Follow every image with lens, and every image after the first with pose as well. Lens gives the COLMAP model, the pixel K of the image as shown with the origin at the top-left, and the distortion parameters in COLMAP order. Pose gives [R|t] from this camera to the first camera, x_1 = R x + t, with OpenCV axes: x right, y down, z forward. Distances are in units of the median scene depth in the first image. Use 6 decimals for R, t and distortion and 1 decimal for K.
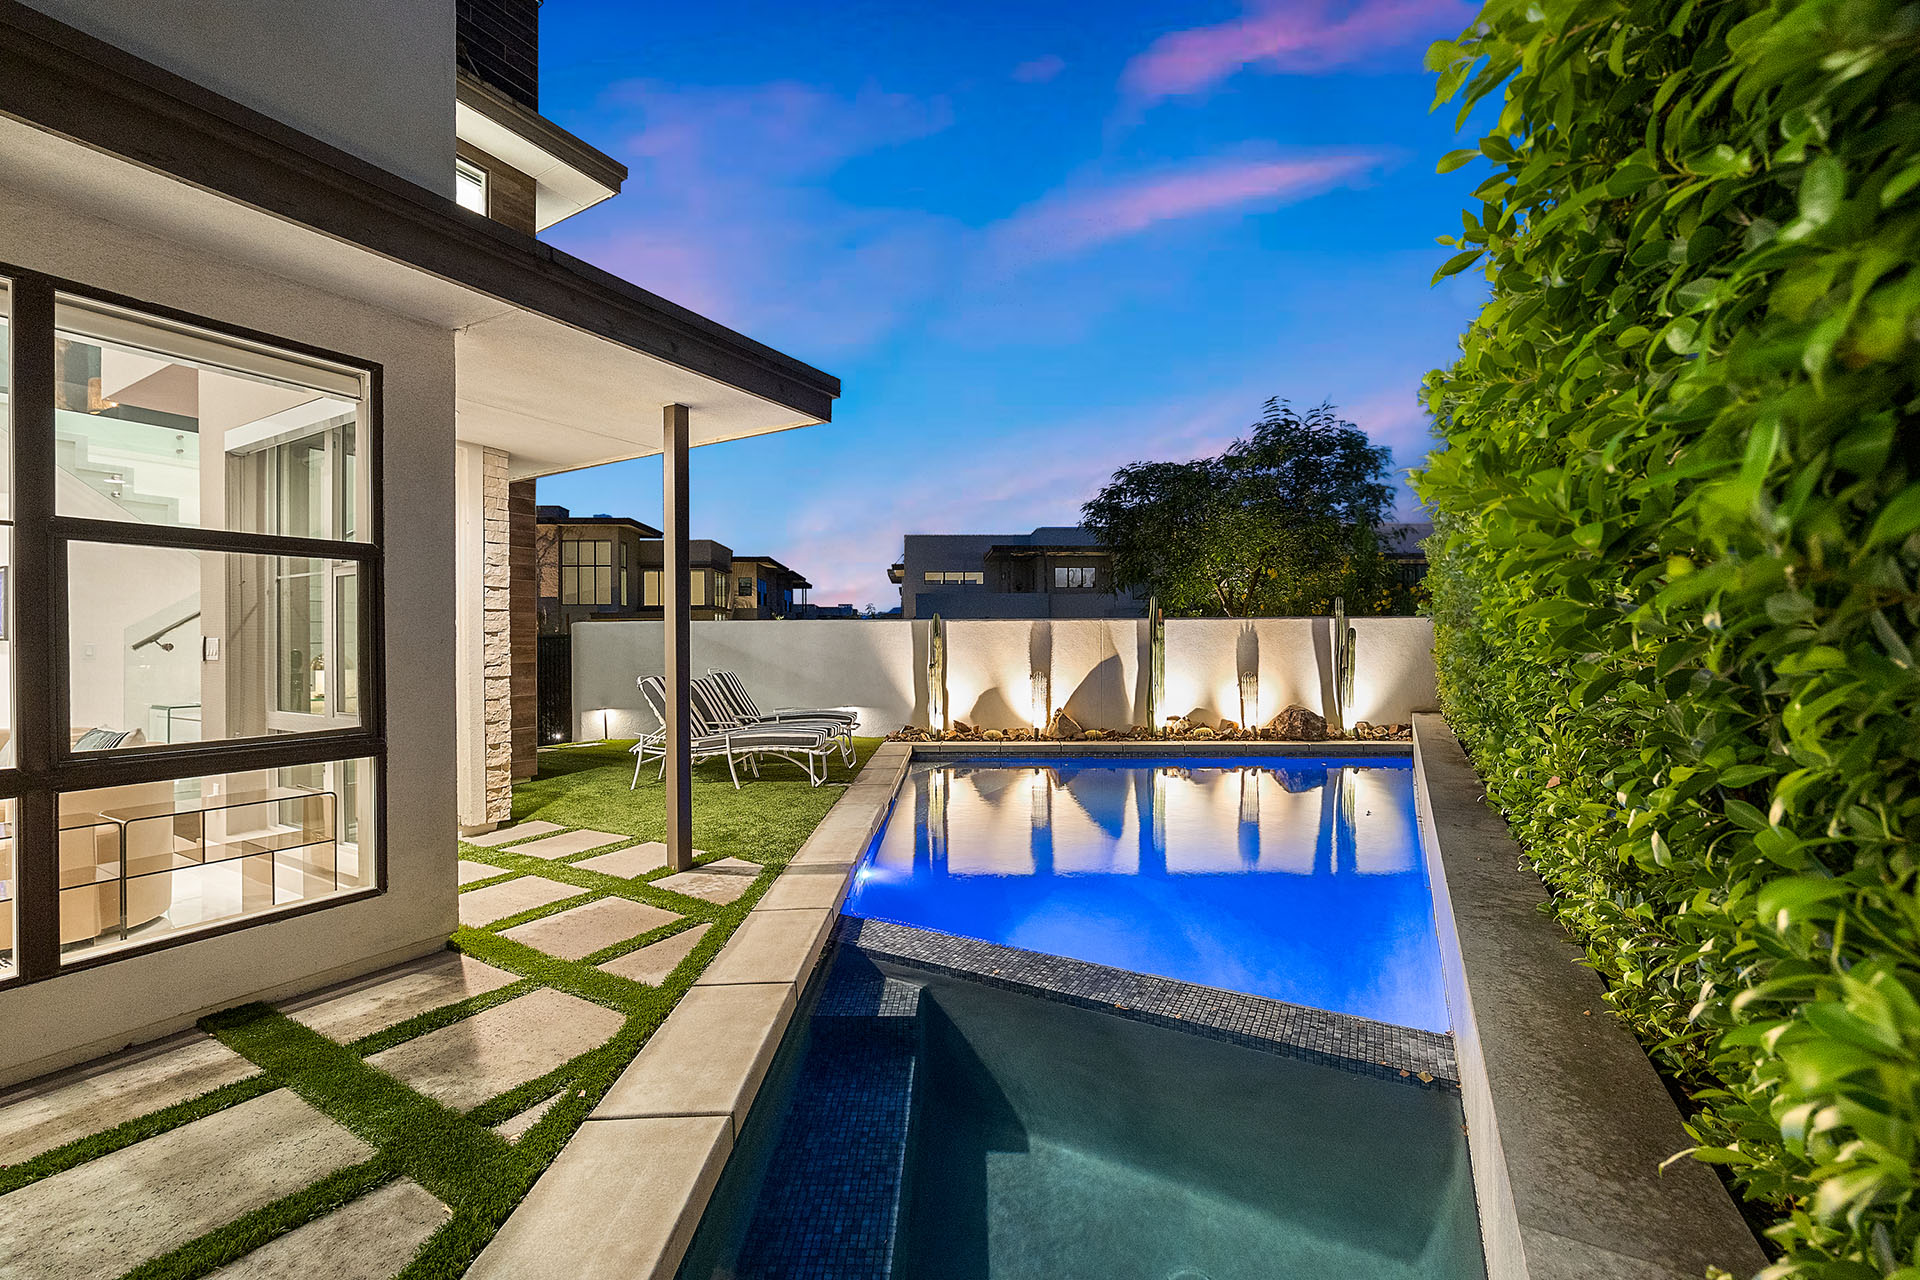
lens RADIAL K [[763.9, 0, 967.0], [0, 763.9, 640.9], [0, 0, 1]] dist [-0.003228, 0.000221]
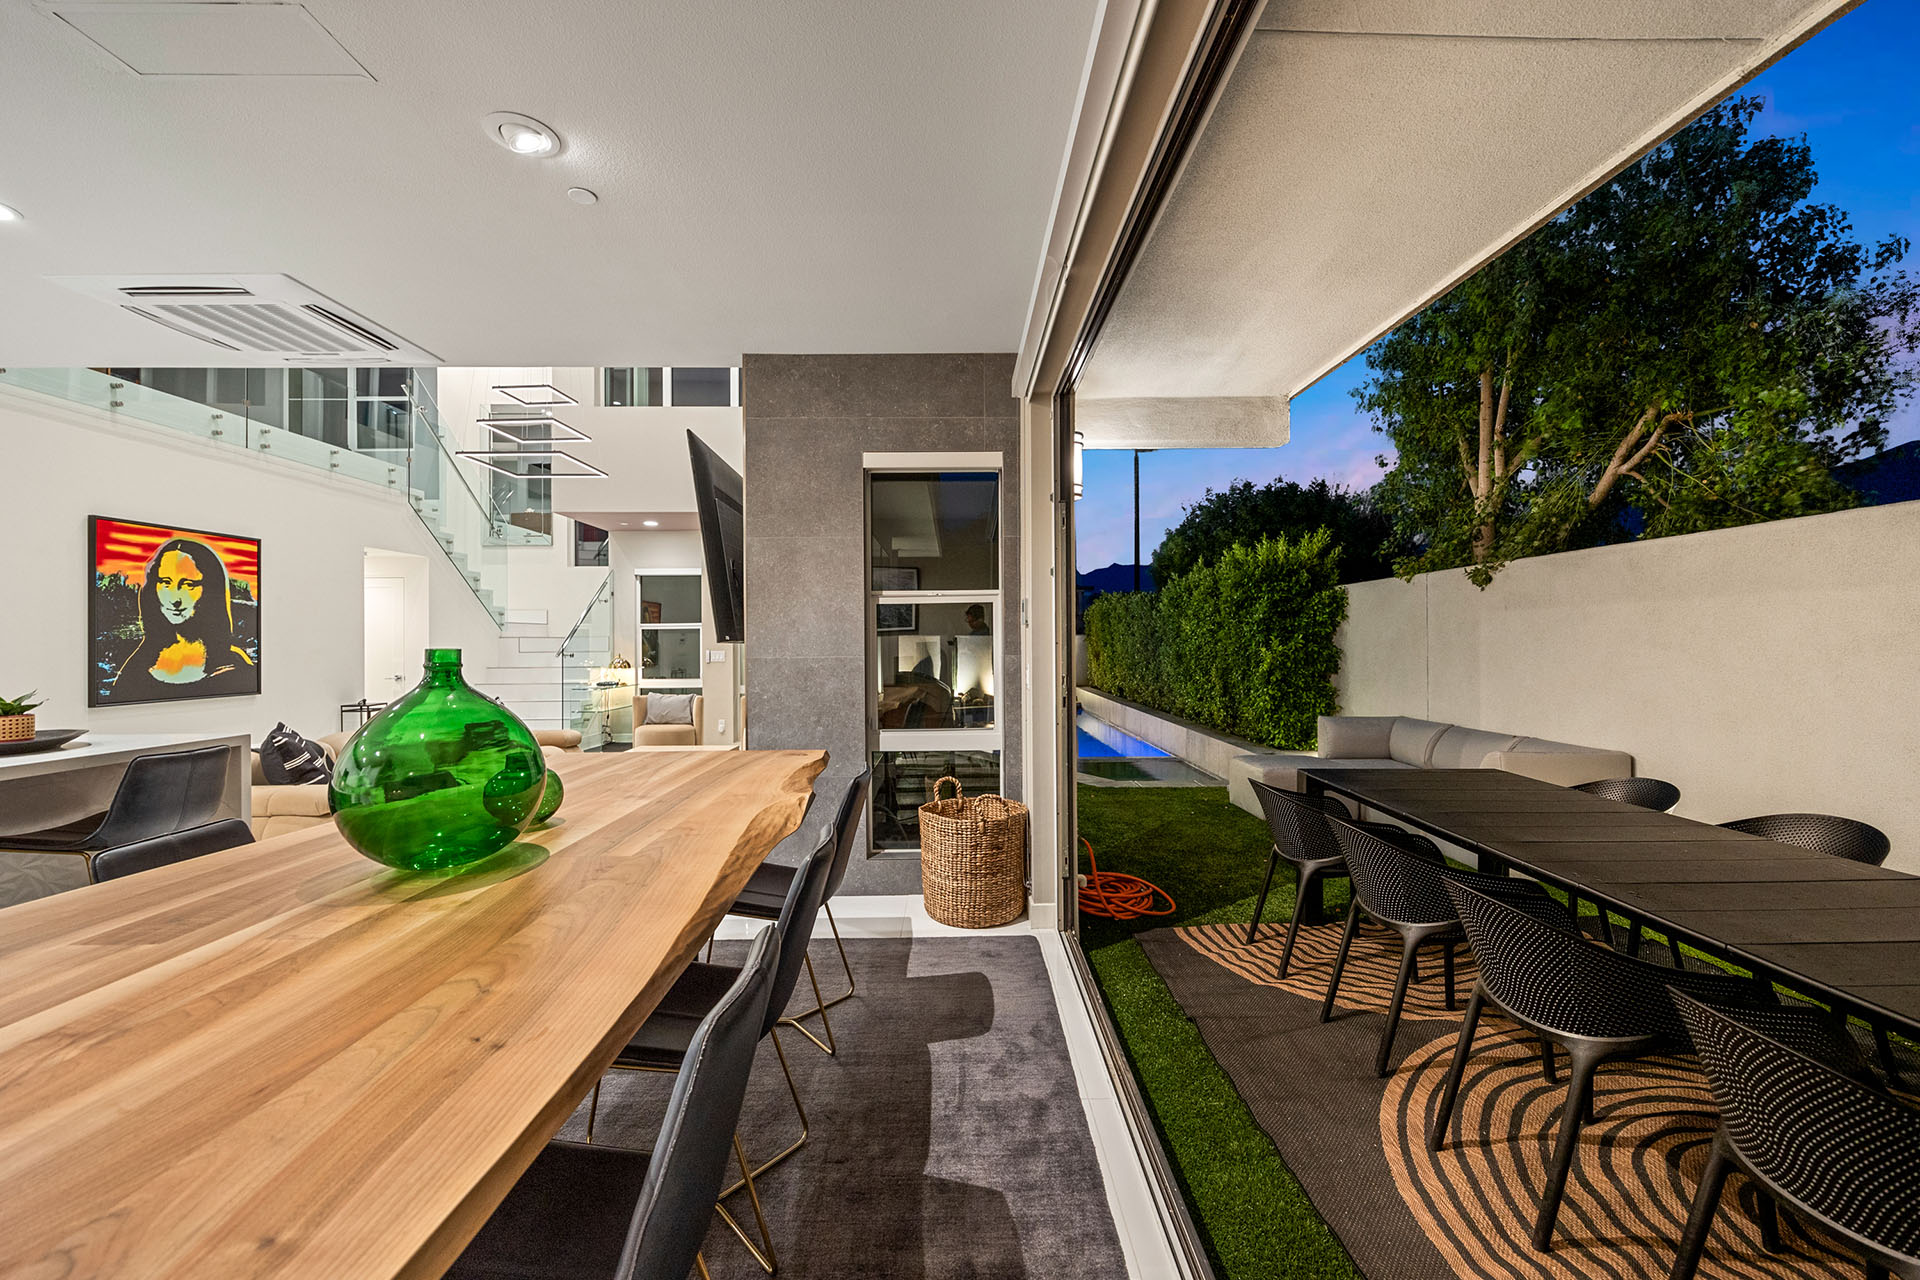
lens RADIAL K [[766.2, 0, 967.5], [0, 766.2, 643.5], [0, 0, 1]] dist [-0.002295, -0.000148]
pose [[0.861715, 0.001870, 0.507388, -0.577912], [-0.002839, 0.999995, 0.001137, -0.011792], [-0.507384, -0.002421, 0.861717, -0.463174]]
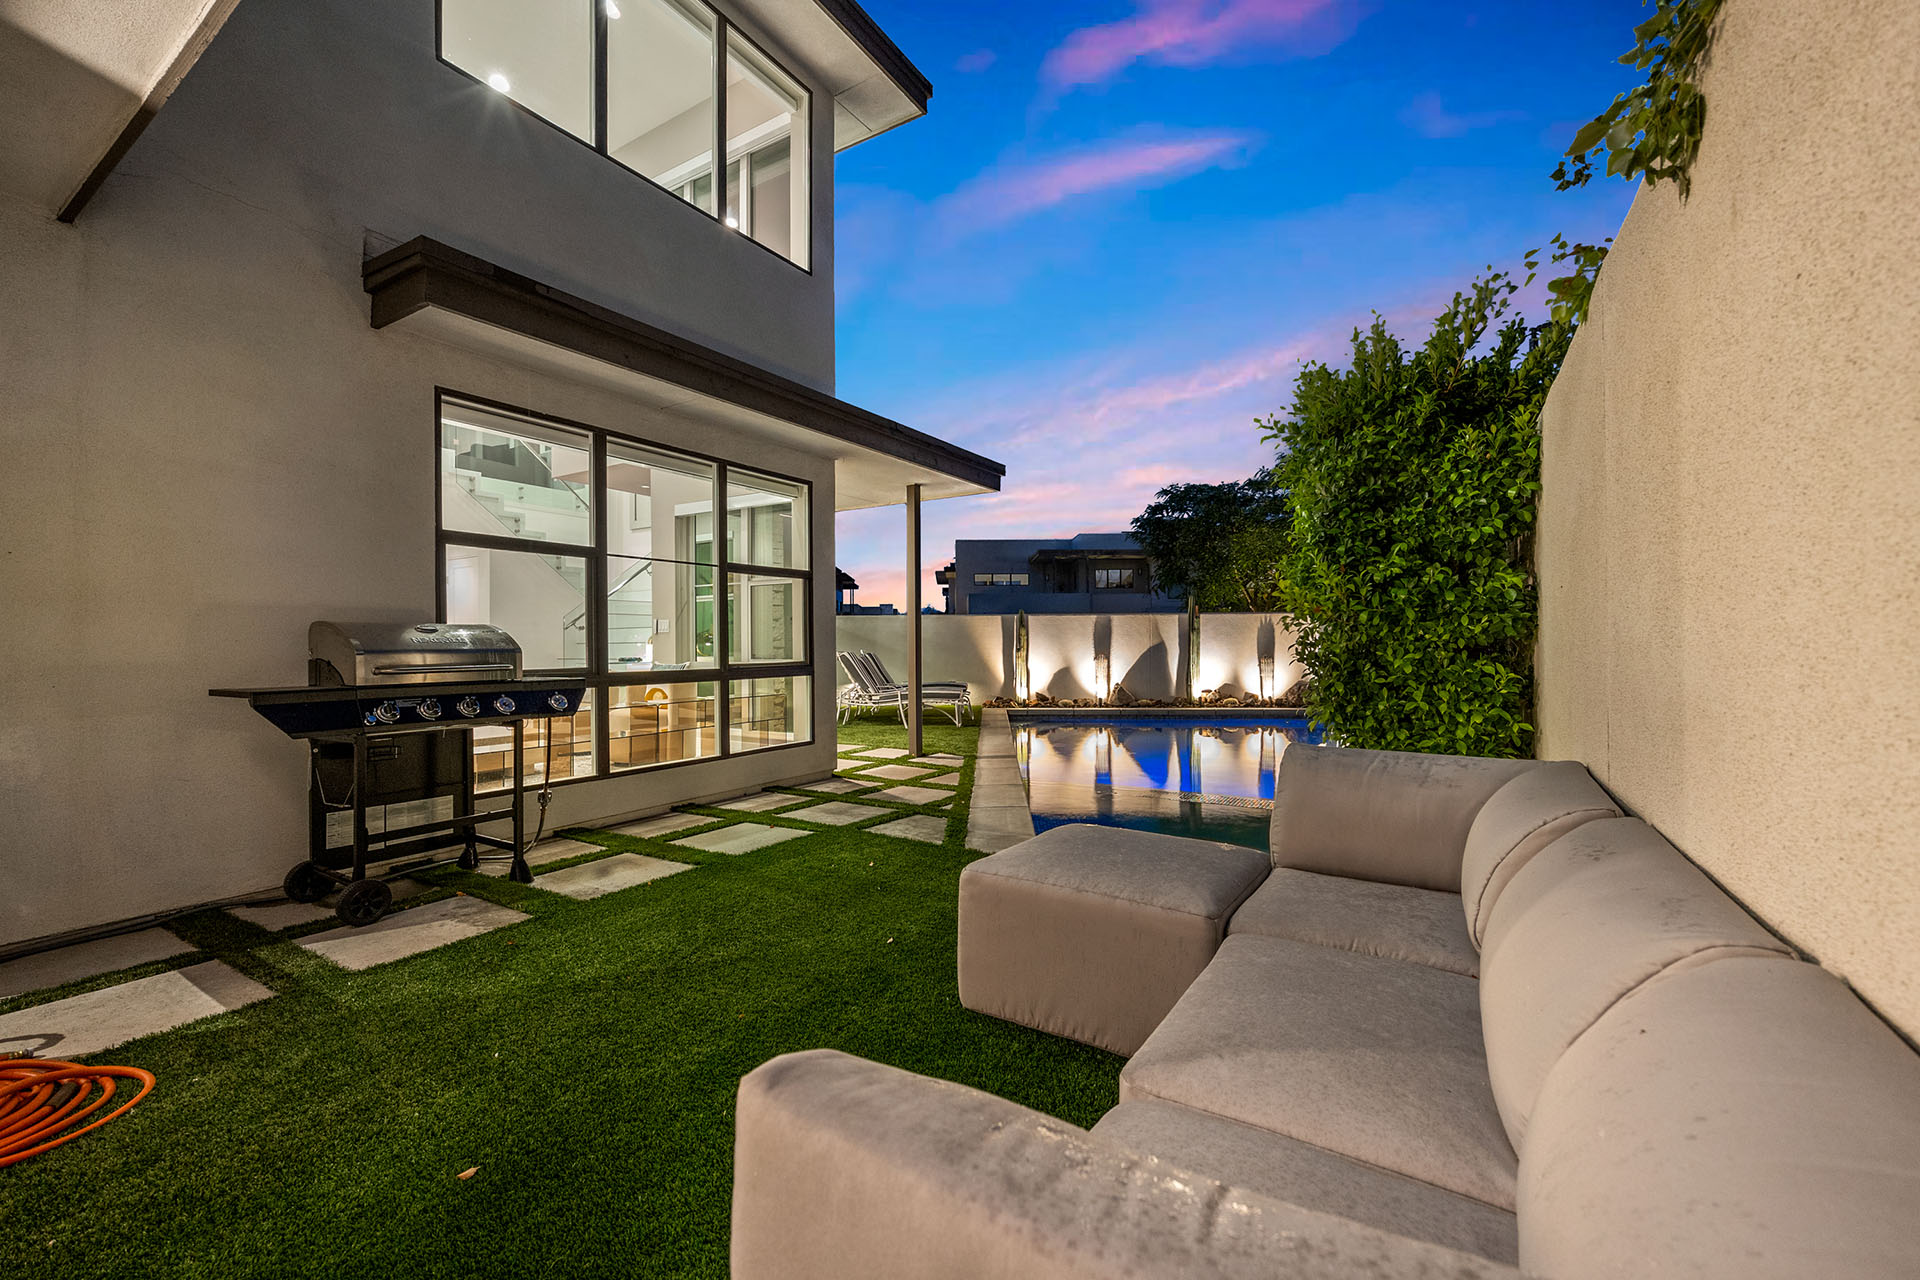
lens RADIAL K [[766.2, 0, 967.5], [0, 766.2, 643.5], [0, 0, 1]] dist [-0.002295, -0.000148]
pose [[0.999291, 0.000254, -0.037655, -0.083381], [-0.000137, 0.999995, 0.003112, 0.017892], [0.037656, -0.003104, 0.999286, -0.299228]]
